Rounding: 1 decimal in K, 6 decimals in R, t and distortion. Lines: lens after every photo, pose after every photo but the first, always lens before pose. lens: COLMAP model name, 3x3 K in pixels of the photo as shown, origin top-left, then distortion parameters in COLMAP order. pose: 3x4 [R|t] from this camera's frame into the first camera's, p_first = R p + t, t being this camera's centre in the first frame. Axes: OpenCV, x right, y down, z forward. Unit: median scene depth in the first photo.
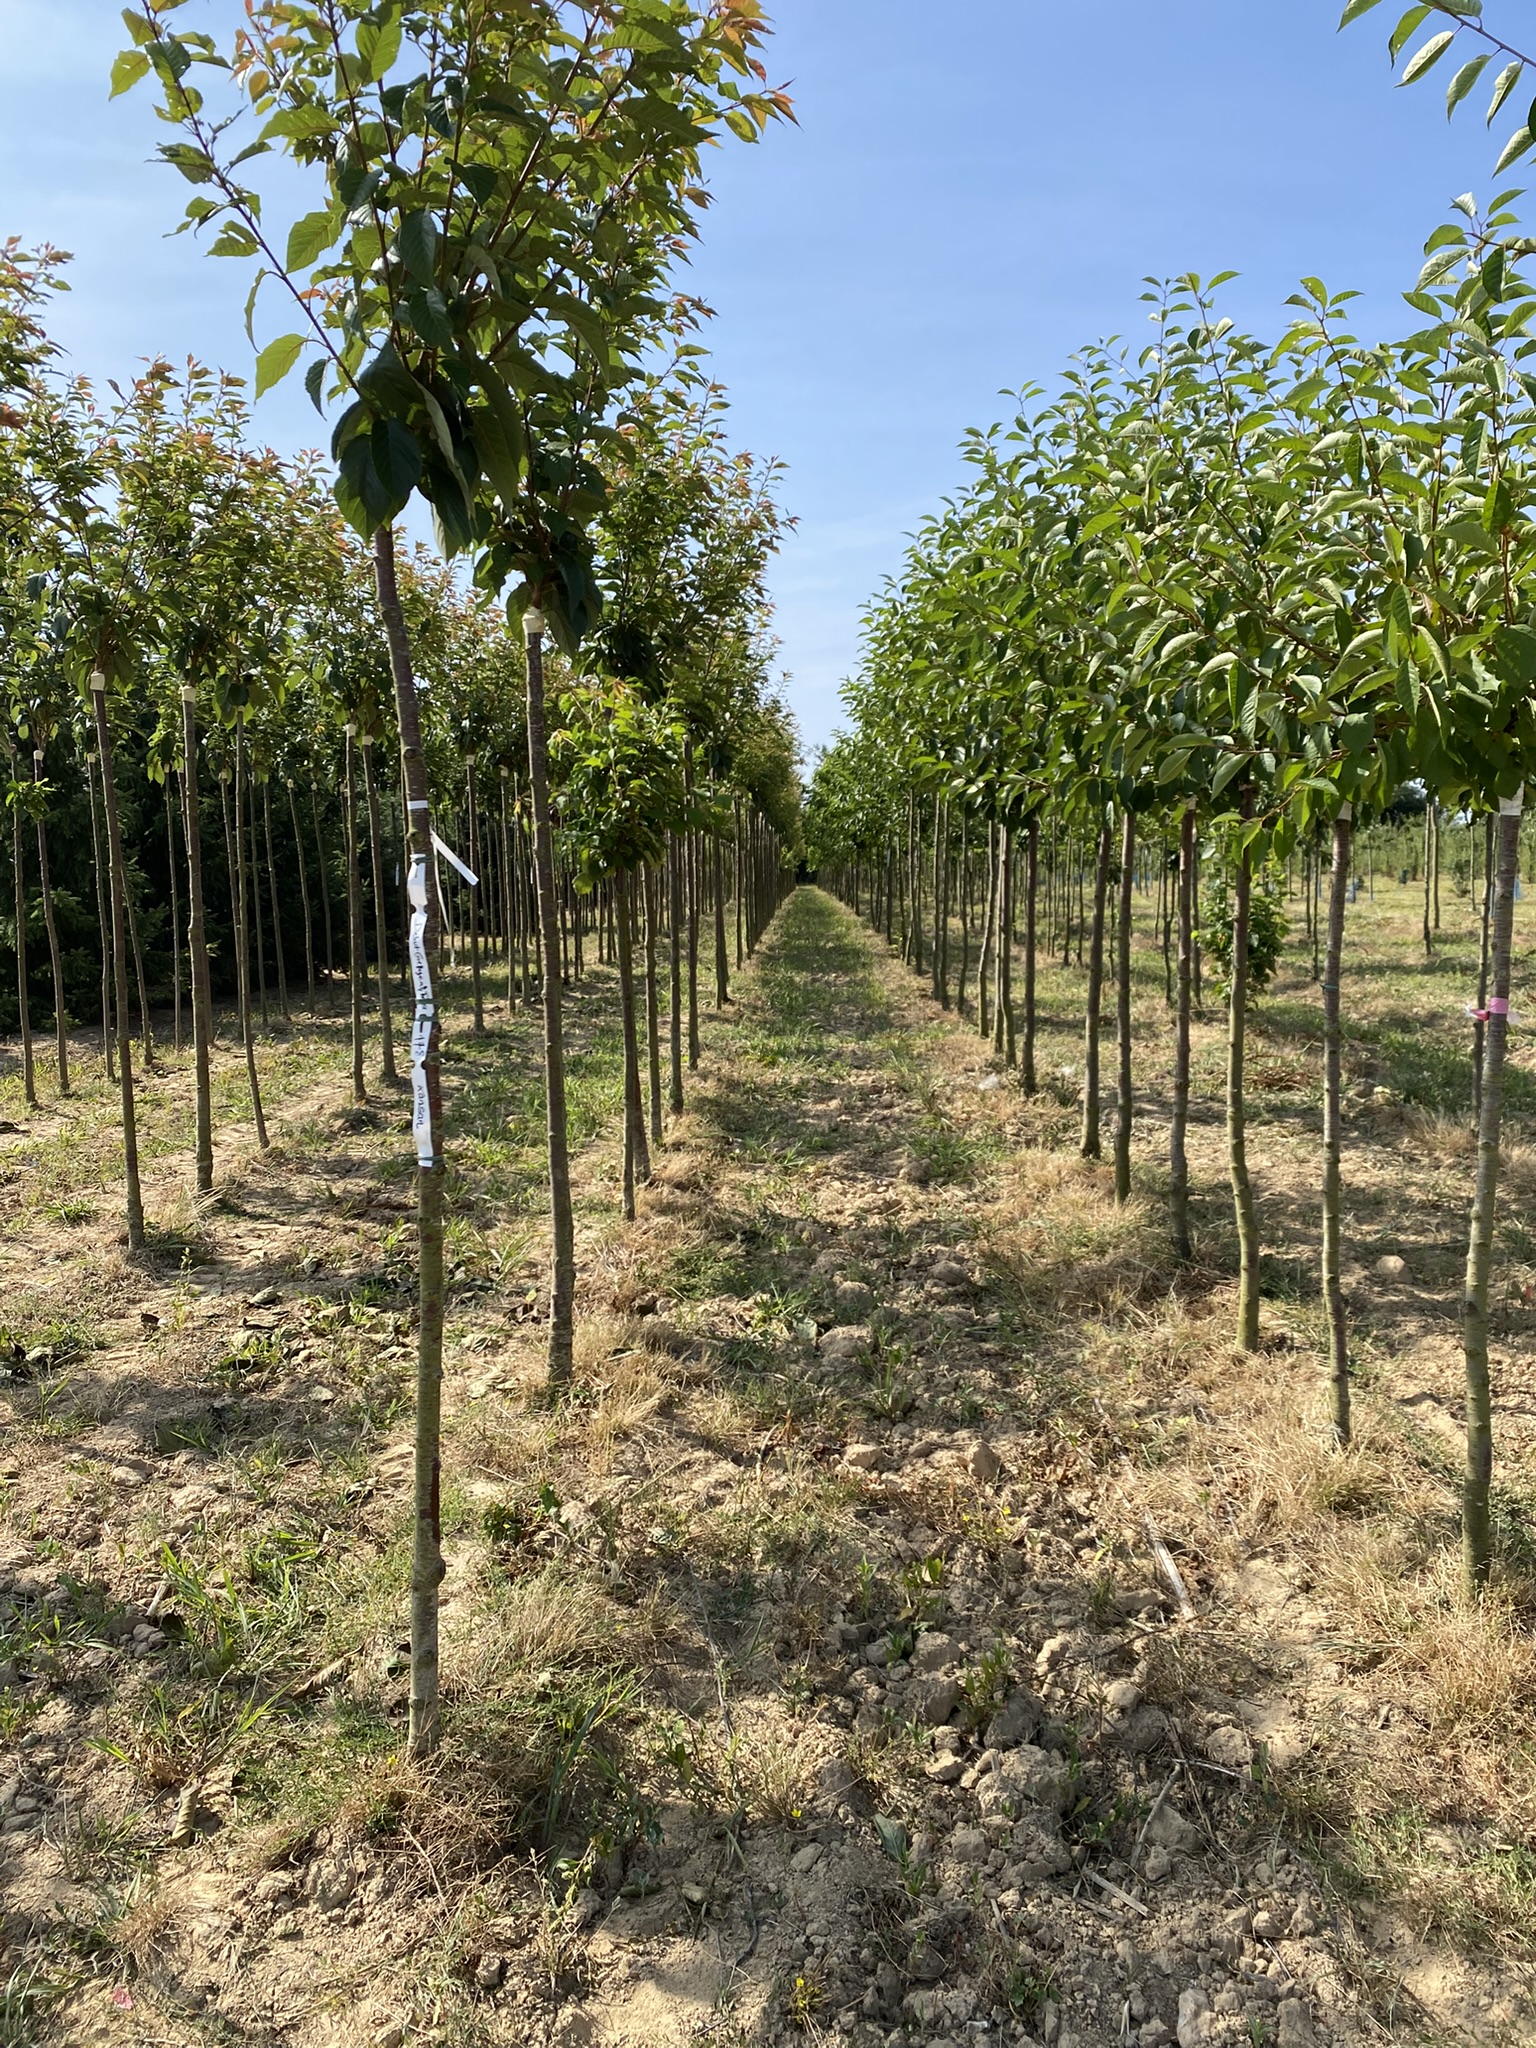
lens RADIAL K [[1554.7, 0, 767.8], [0, 1554.7, 1035.9], [0, 0, 1]] dist [0.026698, -0.021606]
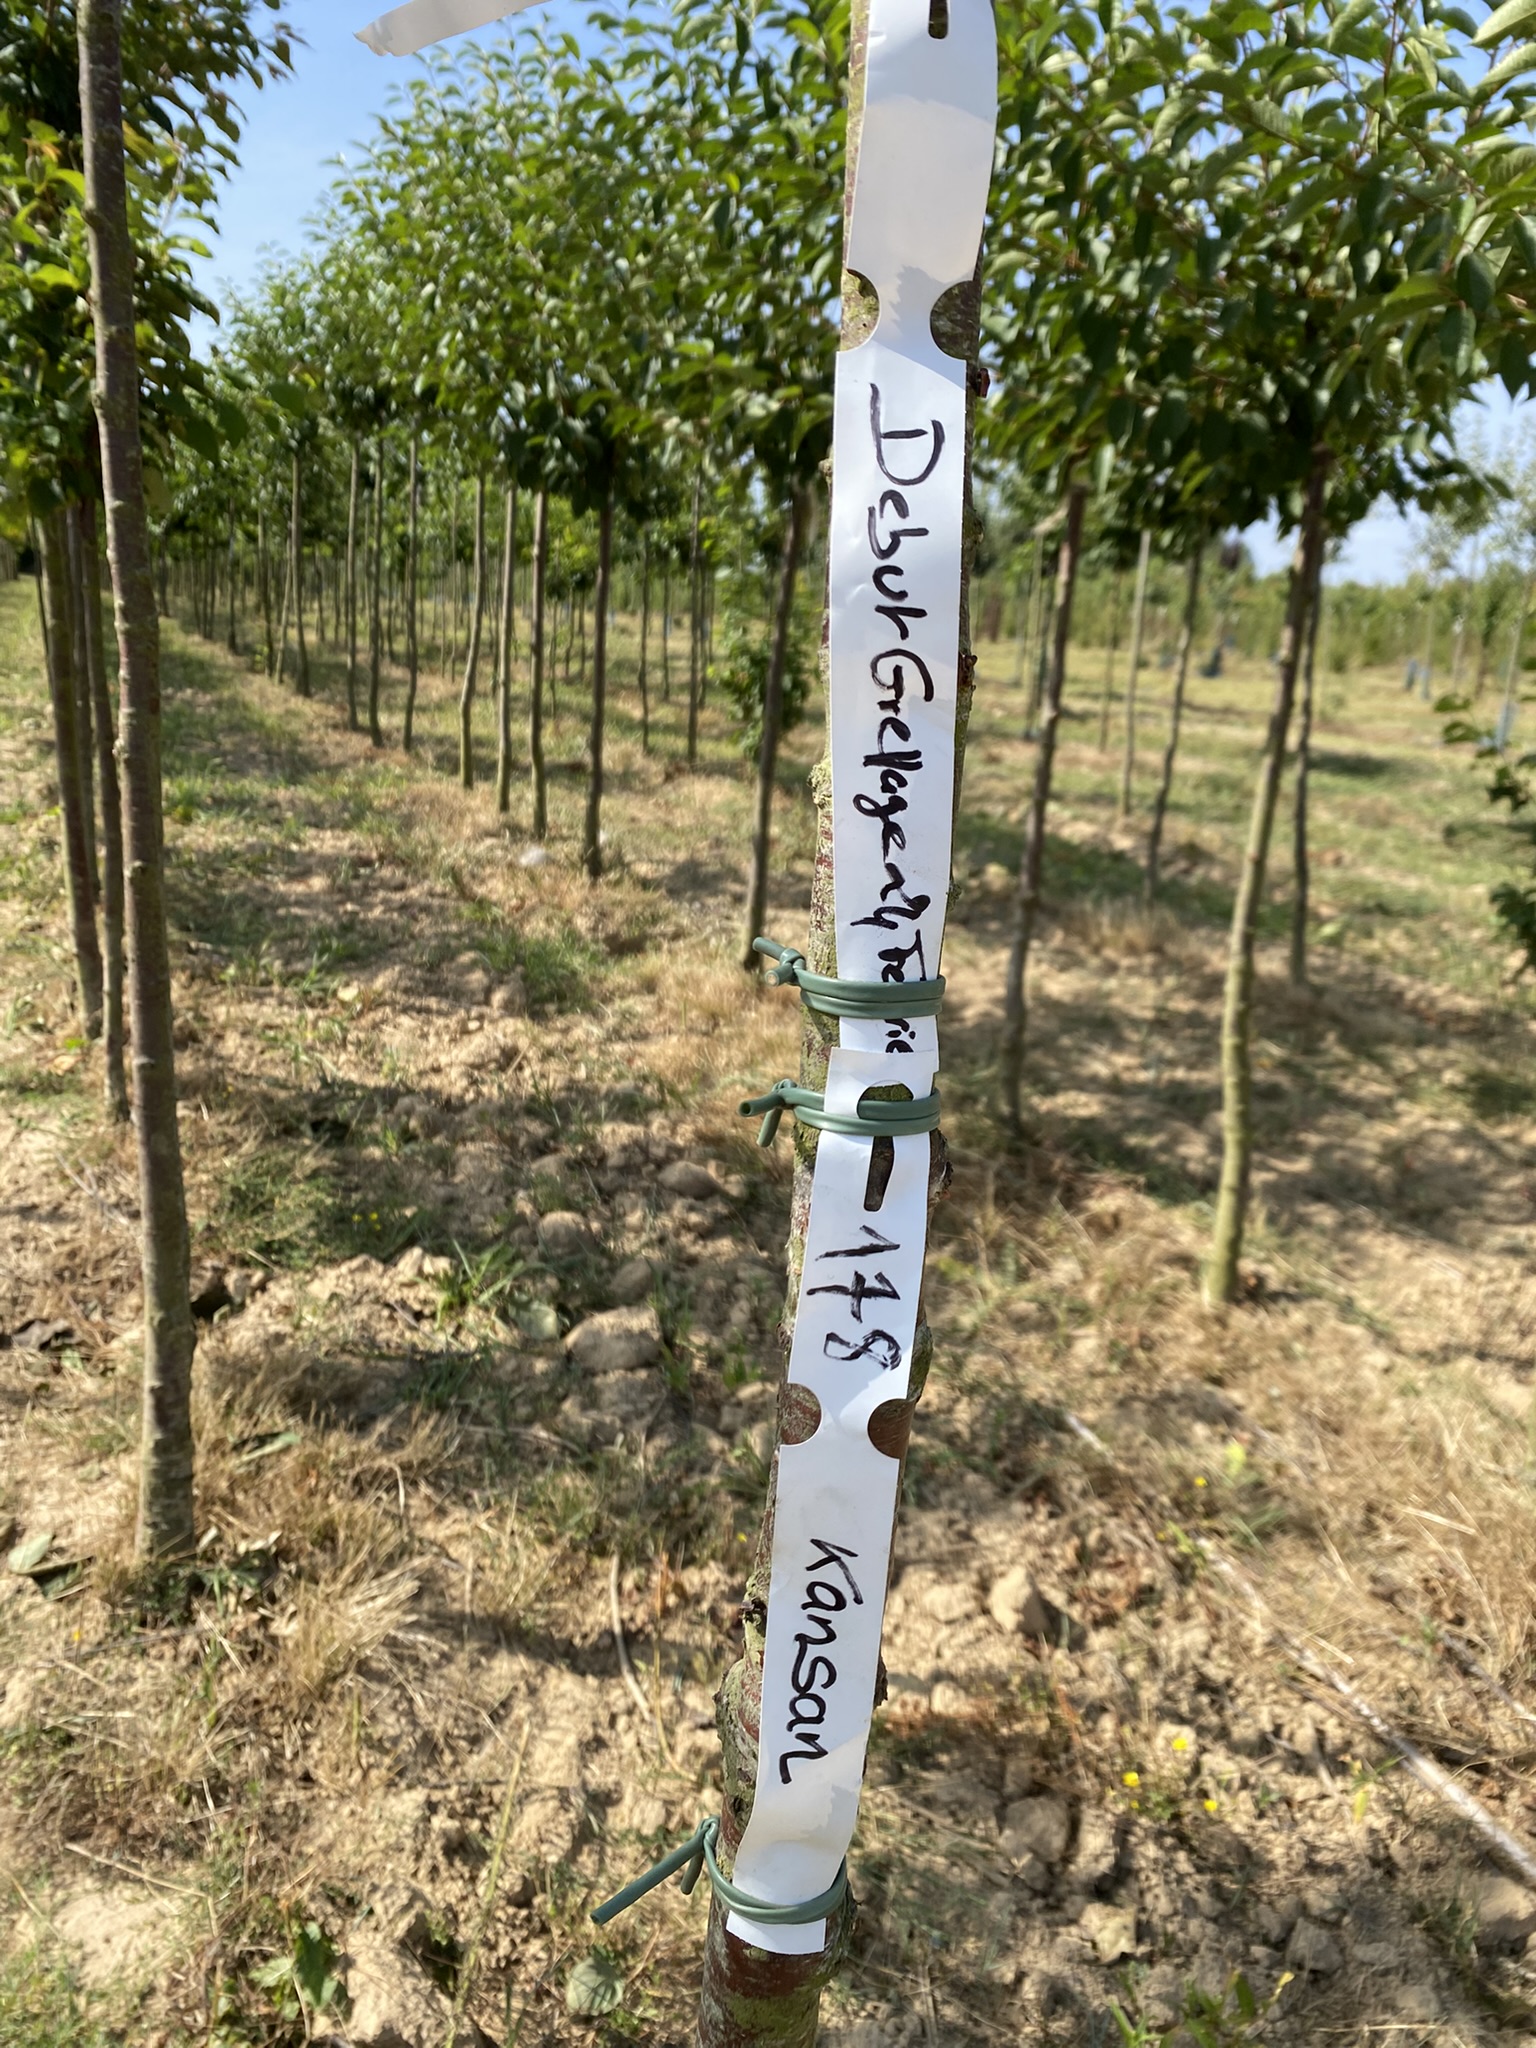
lens RADIAL K [[1554.7, 0, 771.5], [0, 1554.7, 1006.1], [0, 0, 1]] dist [0.026698, -0.021606]
pose [[0.897967, -0.043780, 0.437880, -0.117178], [-0.024314, 0.988583, 0.148701, -0.017135], [-0.439391, -0.144175, 0.886651, 0.347650]]
